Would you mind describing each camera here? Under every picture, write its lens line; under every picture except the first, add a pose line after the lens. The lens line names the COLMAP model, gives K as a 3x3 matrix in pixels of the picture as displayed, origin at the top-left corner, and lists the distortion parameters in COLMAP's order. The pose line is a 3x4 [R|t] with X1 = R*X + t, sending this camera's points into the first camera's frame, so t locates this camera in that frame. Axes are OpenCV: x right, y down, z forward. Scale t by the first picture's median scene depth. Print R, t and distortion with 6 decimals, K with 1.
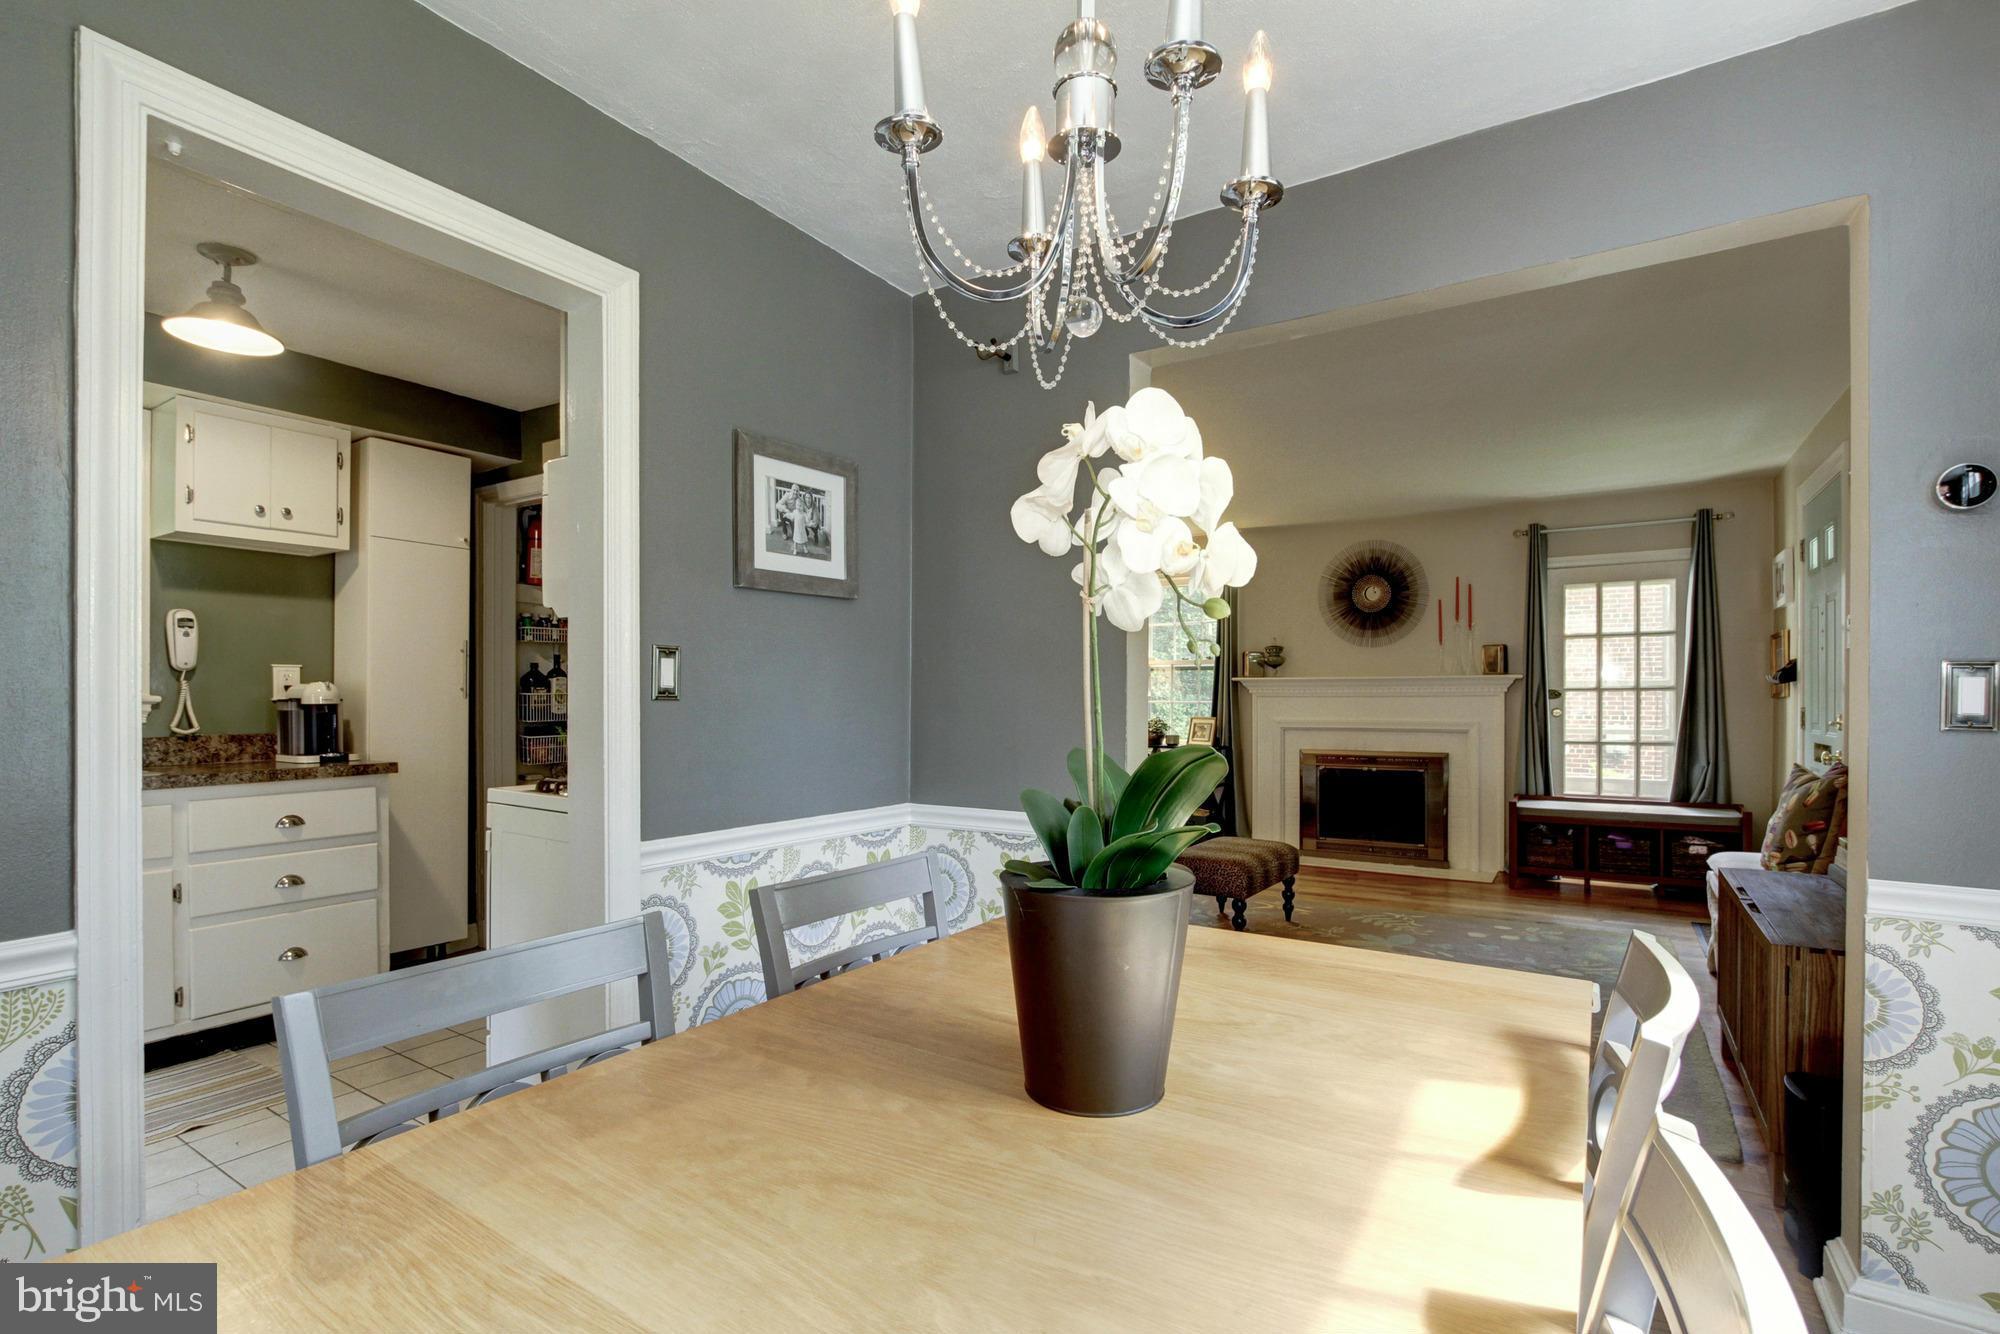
lens RADIAL K [[945.7, 0, 1004.6], [0, 945.7, 702.3], [0, 0, 1]] dist [-0.017564, 0.002518]
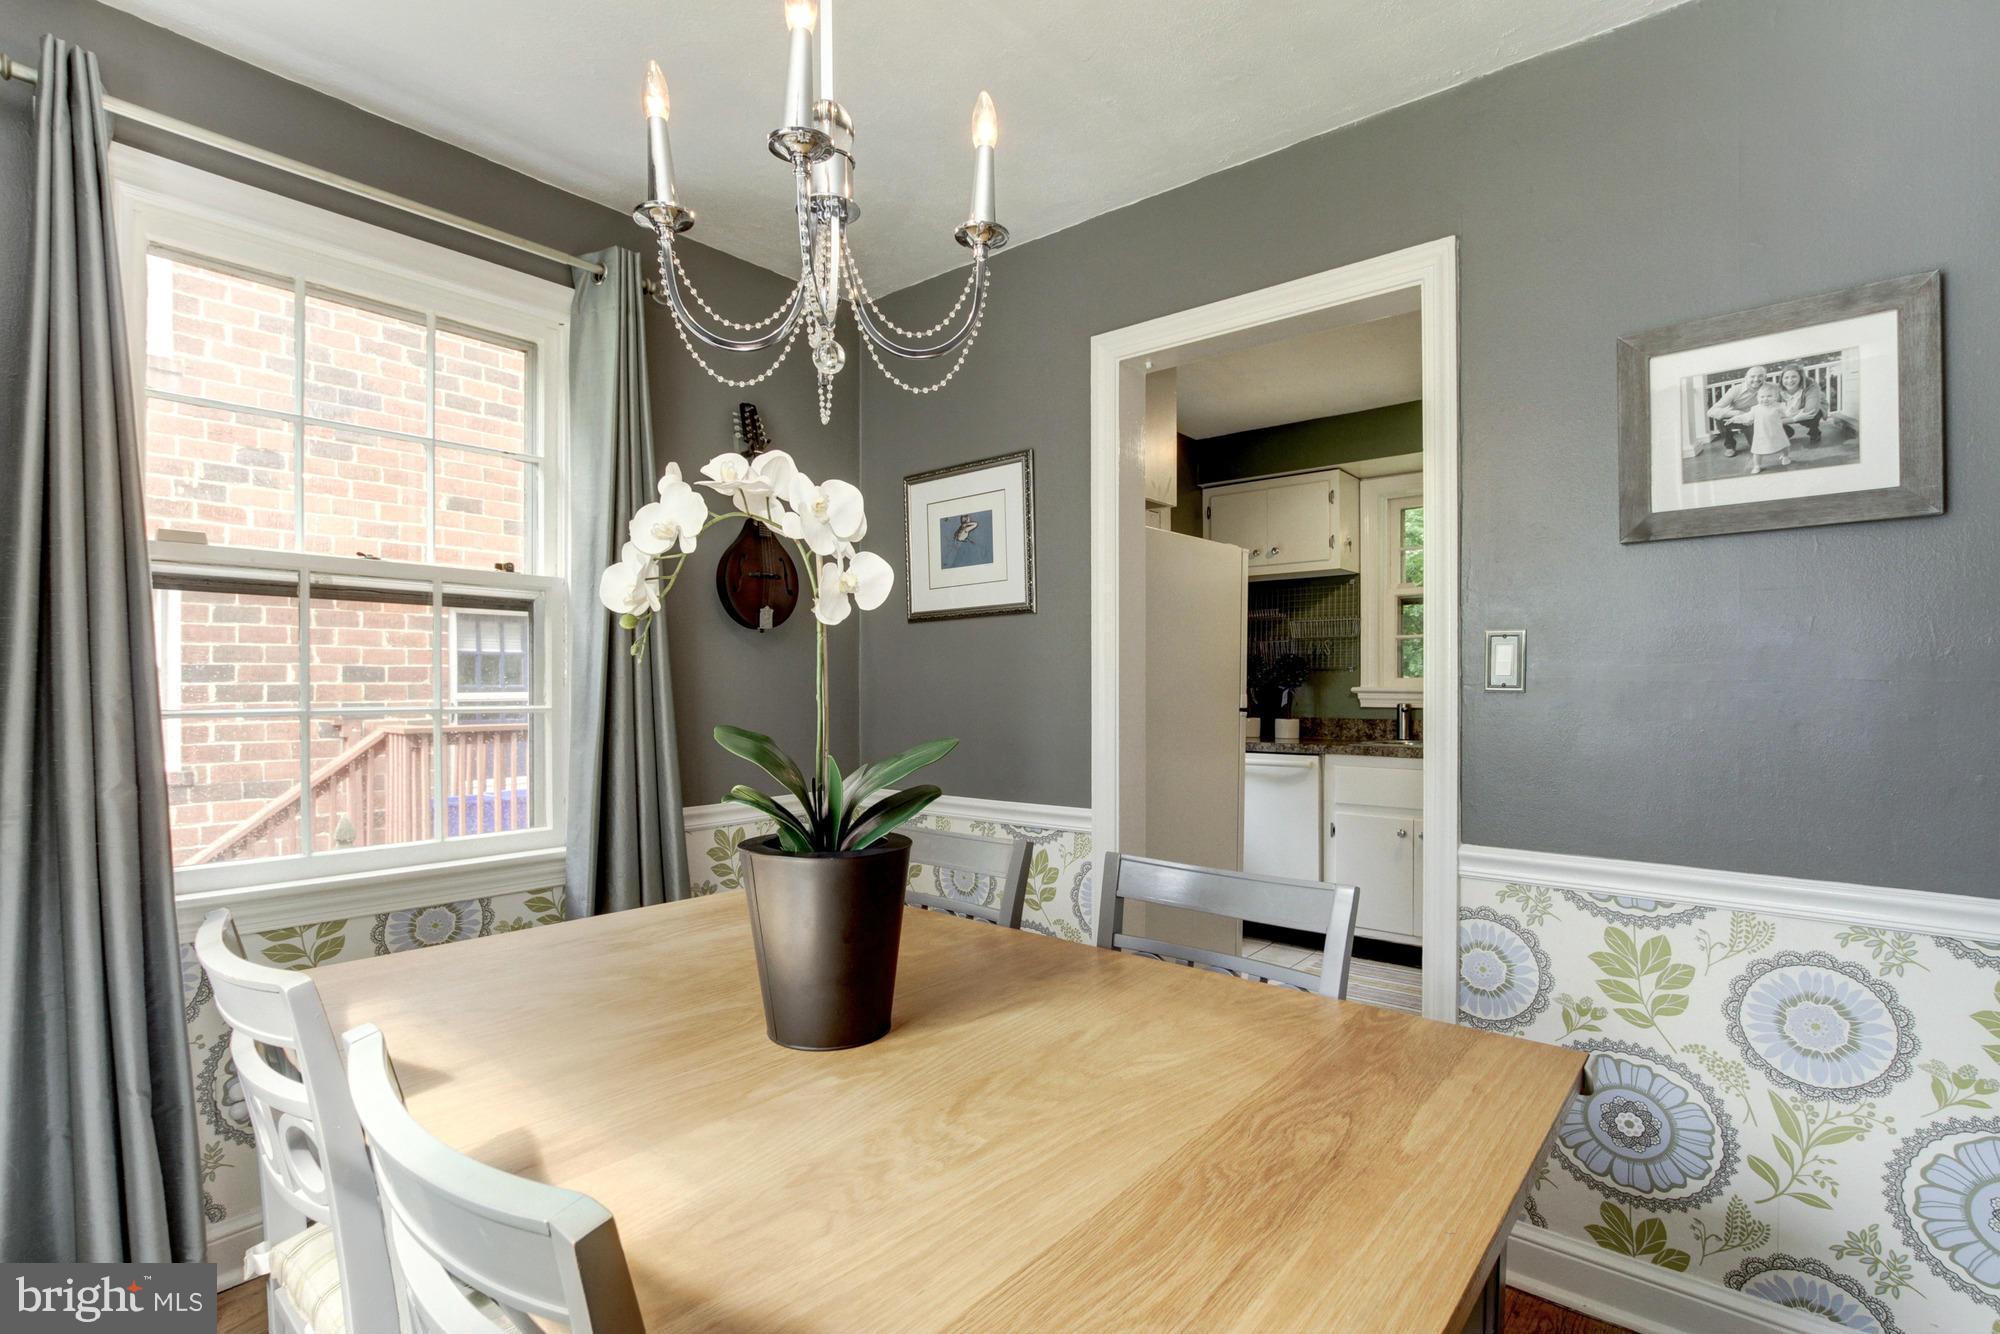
lens RADIAL K [[945.7, 0, 1007.6], [0, 945.7, 685.7], [0, 0, 1]] dist [-0.017564, 0.002518]
pose [[-0.130209, -0.002638, -0.991483, 0.400813], [-0.009935, 0.999950, -0.001355, -0.001062], [0.991437, 0.009674, -0.130229, 0.458014]]
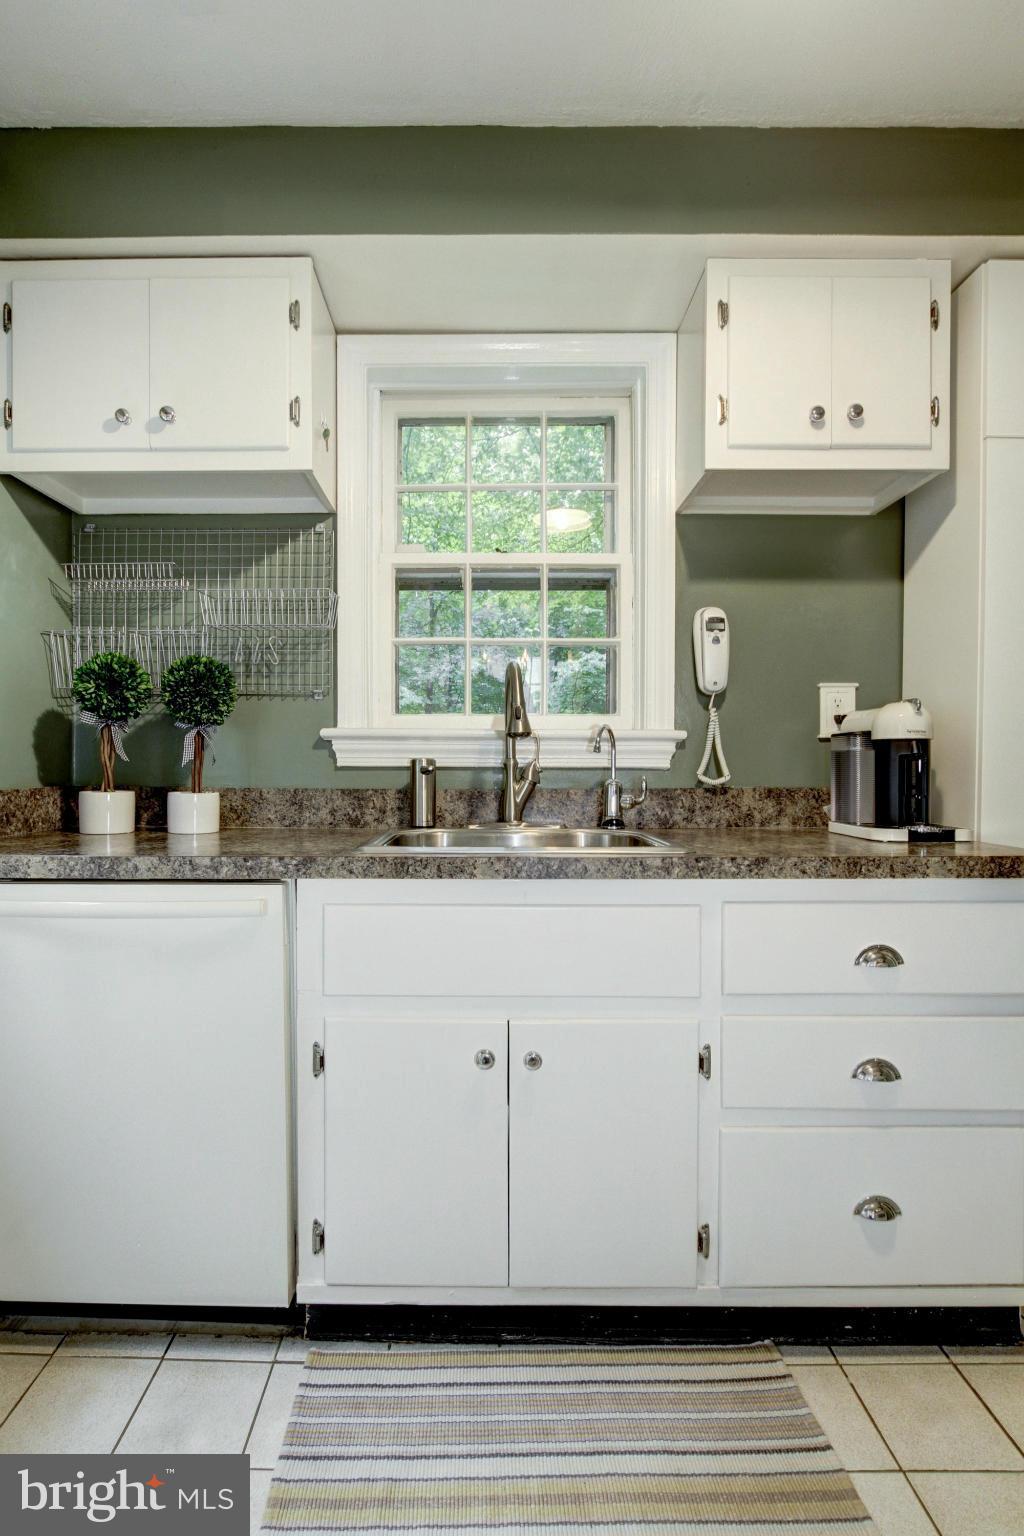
lens RADIAL K [[726.3, 0, 481.2], [0, 726.3, 767.8], [0, 0, 1]] dist [-0.017564, 0.002518]
pose [[0.530766, 0.006065, -0.847497, -0.534485], [-0.009096, 0.999958, 0.001460, 0.023160], [0.847470, 0.006934, 0.530798, 0.592171]]
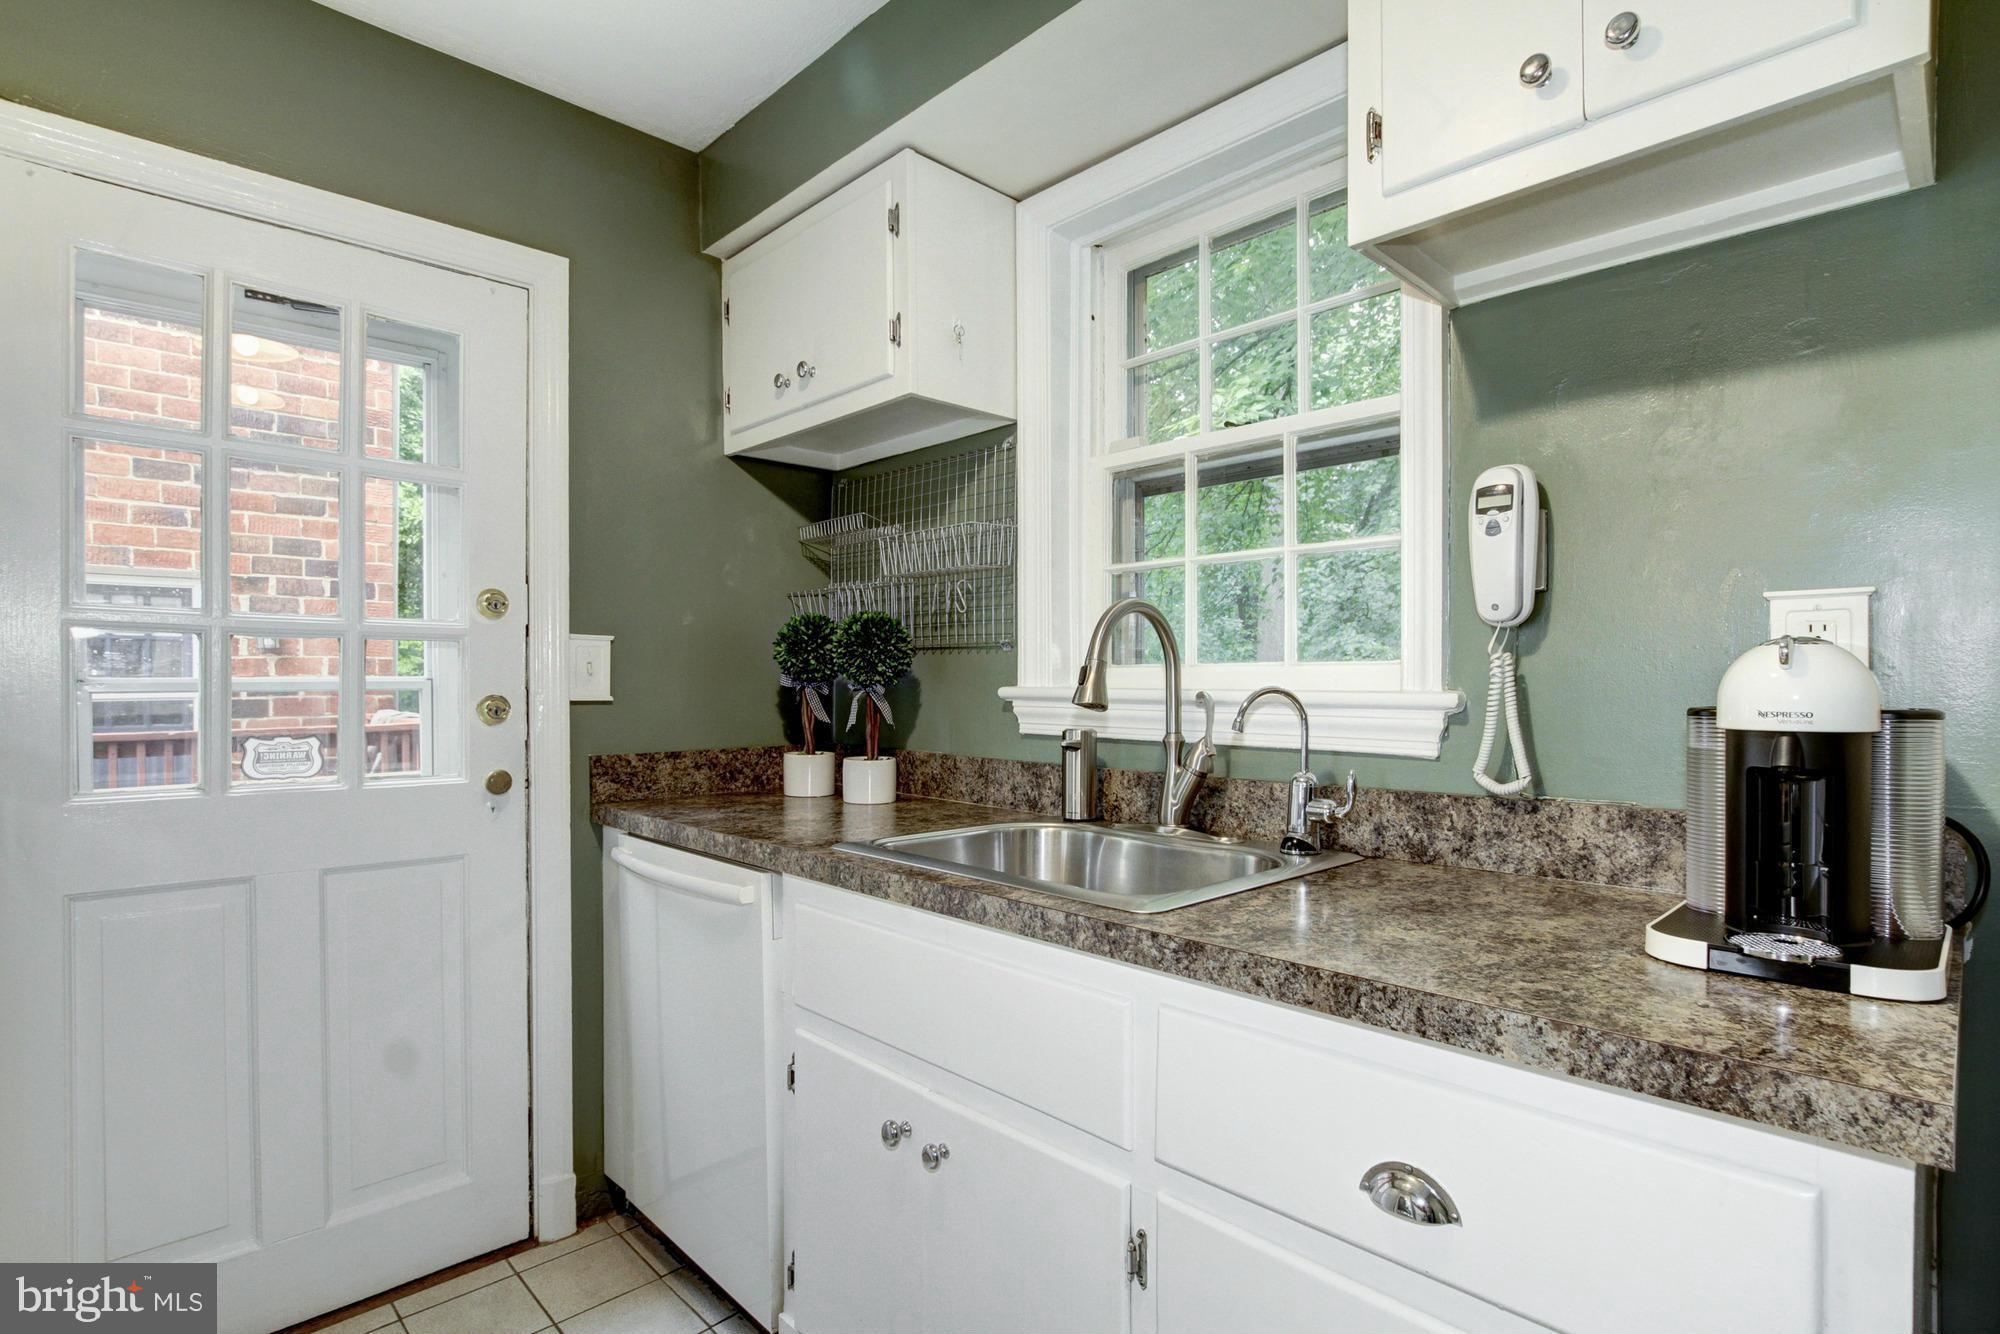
lens RADIAL K [[945.7, 0, 1032.4], [0, 945.7, 686.0], [0, 0, 1]] dist [-0.017564, 0.002518]
pose [[-0.199288, -0.000170, -0.979941, -0.487758], [-0.012803, 0.999915, 0.002430, -0.008554], [0.979857, 0.013030, -0.199273, 0.932919]]
